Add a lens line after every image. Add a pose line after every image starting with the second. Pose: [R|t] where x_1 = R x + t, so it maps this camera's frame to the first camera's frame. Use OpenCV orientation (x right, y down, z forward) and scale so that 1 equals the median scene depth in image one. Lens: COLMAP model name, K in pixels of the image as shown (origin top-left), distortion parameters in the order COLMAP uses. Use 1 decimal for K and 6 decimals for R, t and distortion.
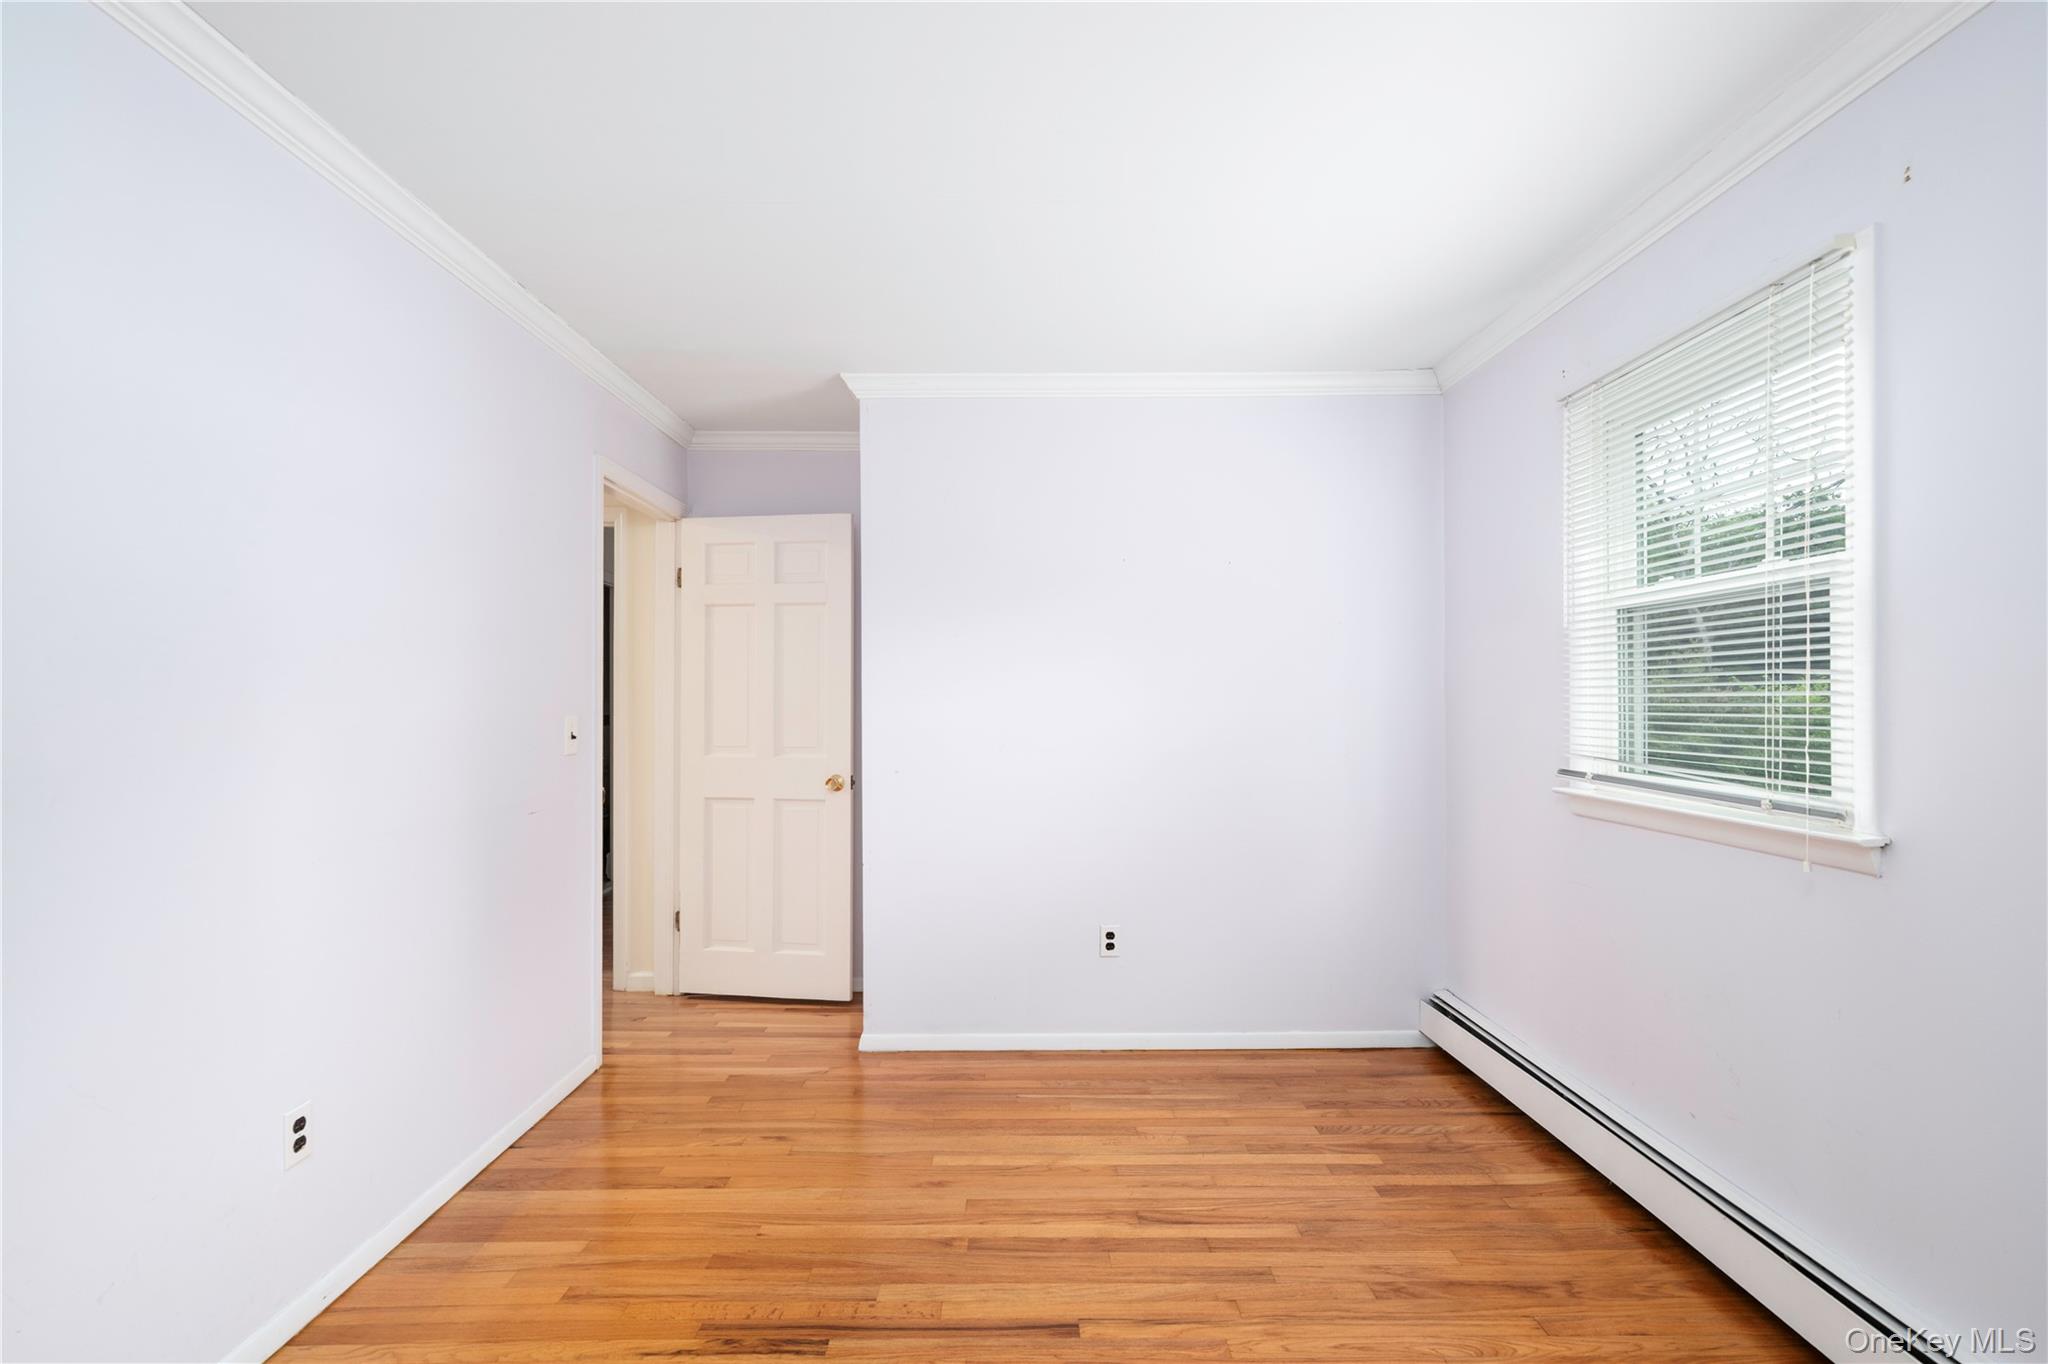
lens RADIAL K [[903.7, 0, 1019.8], [0, 903.7, 692.8], [0, 0, 1]] dist [0.000940, -0.000107]
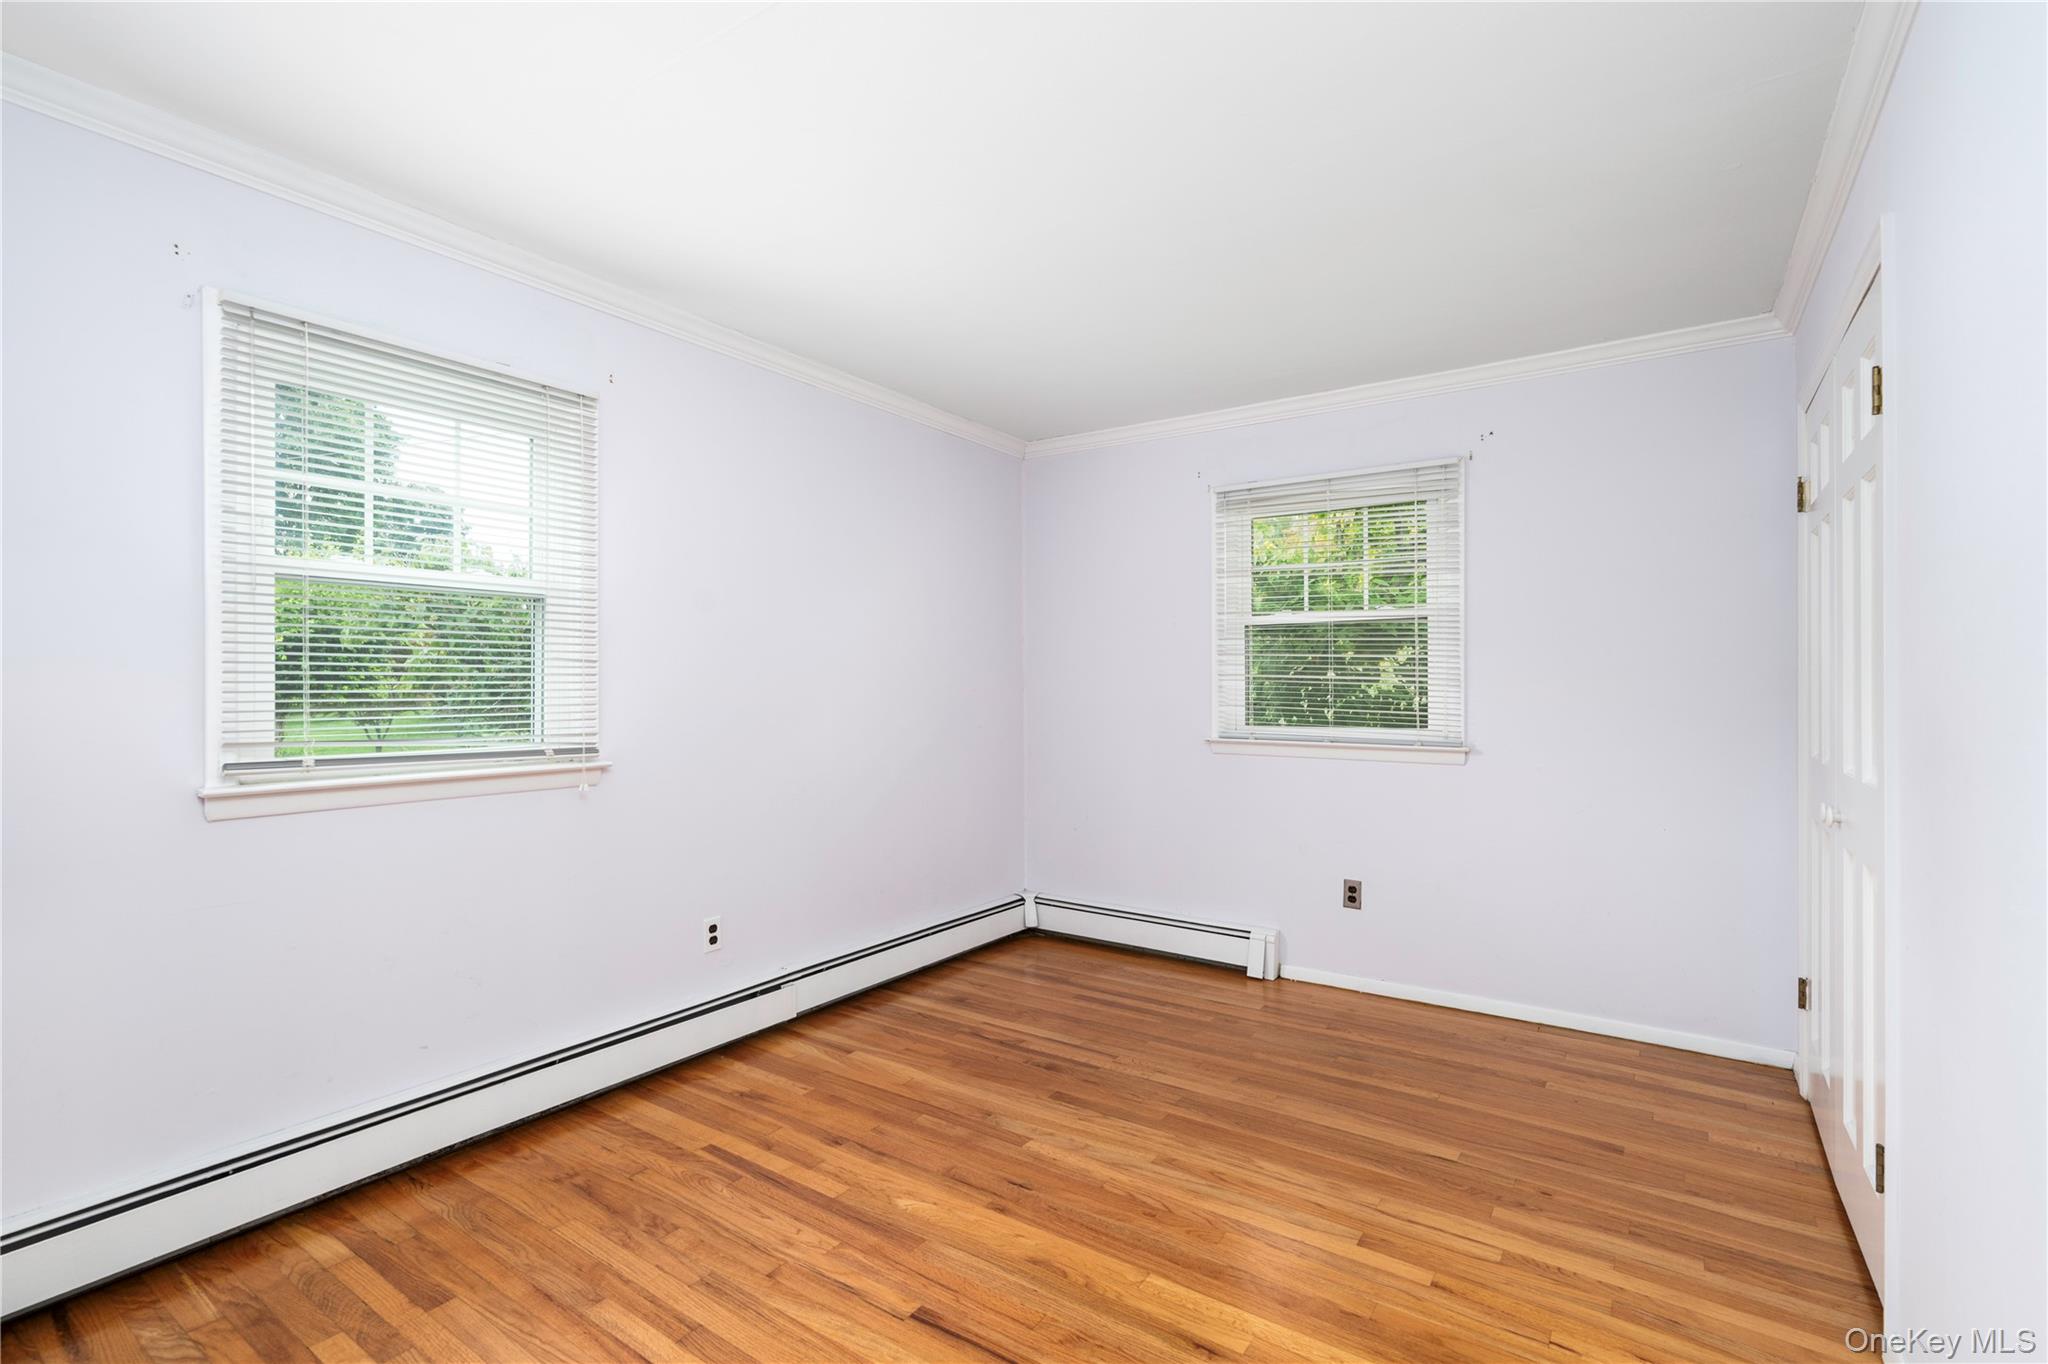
lens RADIAL K [[903.7, 0, 1028.0], [0, 903.7, 681.9], [0, 0, 1]] dist [0.000940, -0.000107]
pose [[-0.812561, 0.003191, 0.582868, -0.556166], [-0.001722, 0.999968, -0.007876, 0.021073], [-0.582874, -0.007403, -0.812529, 1.573443]]
